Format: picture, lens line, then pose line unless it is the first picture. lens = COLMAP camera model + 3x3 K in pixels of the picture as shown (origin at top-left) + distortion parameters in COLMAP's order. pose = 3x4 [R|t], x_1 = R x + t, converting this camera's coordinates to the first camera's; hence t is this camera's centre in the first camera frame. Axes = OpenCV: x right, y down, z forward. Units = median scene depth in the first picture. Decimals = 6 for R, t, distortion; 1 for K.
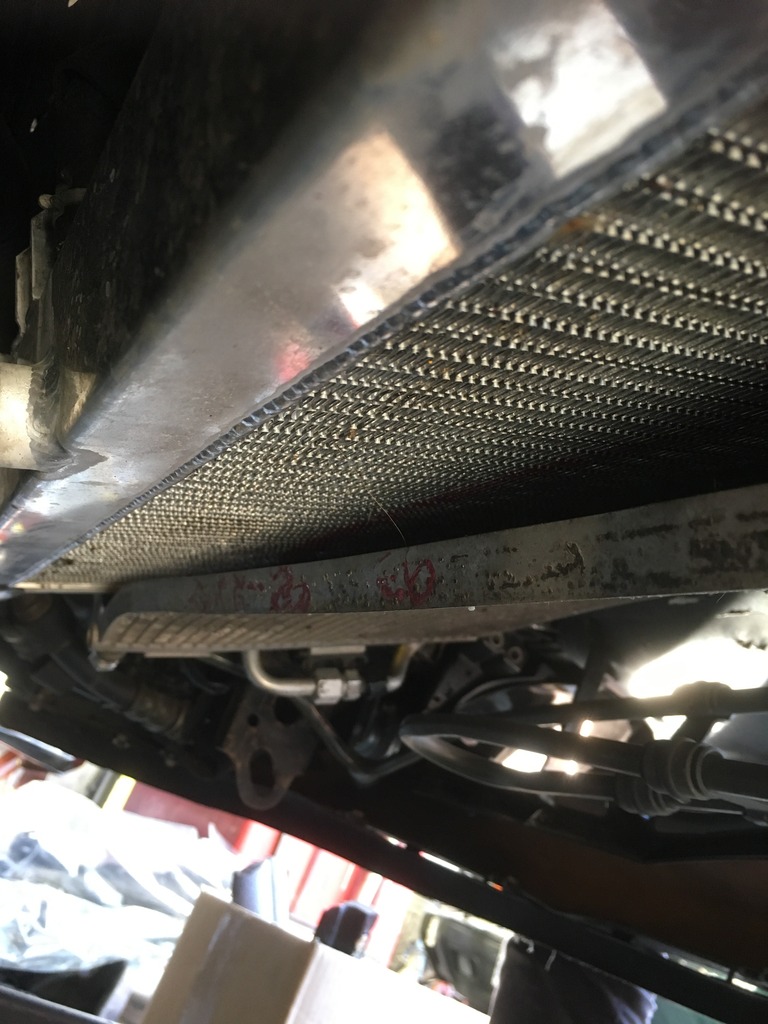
lens RADIAL K [[872.8, 0, 384.0], [0, 872.8, 512.0], [0, 0, 1]] dist [0.007557, -0.067660]
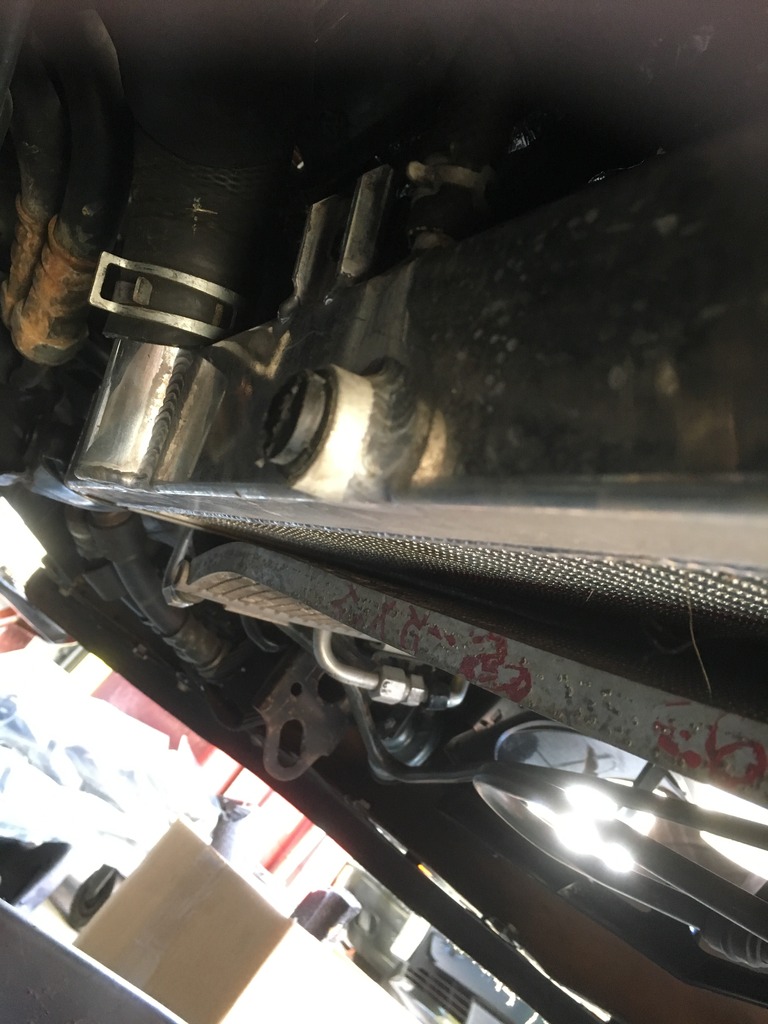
lens RADIAL K [[858.8, 0, 384.0], [0, 858.8, 512.0], [0, 0, 1]] dist [-0.003959, 0.000023]
pose [[0.957804, 0.287373, -0.005399, -0.108936], [-0.286616, 0.956351, 0.056958, -0.031059], [0.021531, -0.053007, 0.998362, 0.064306]]
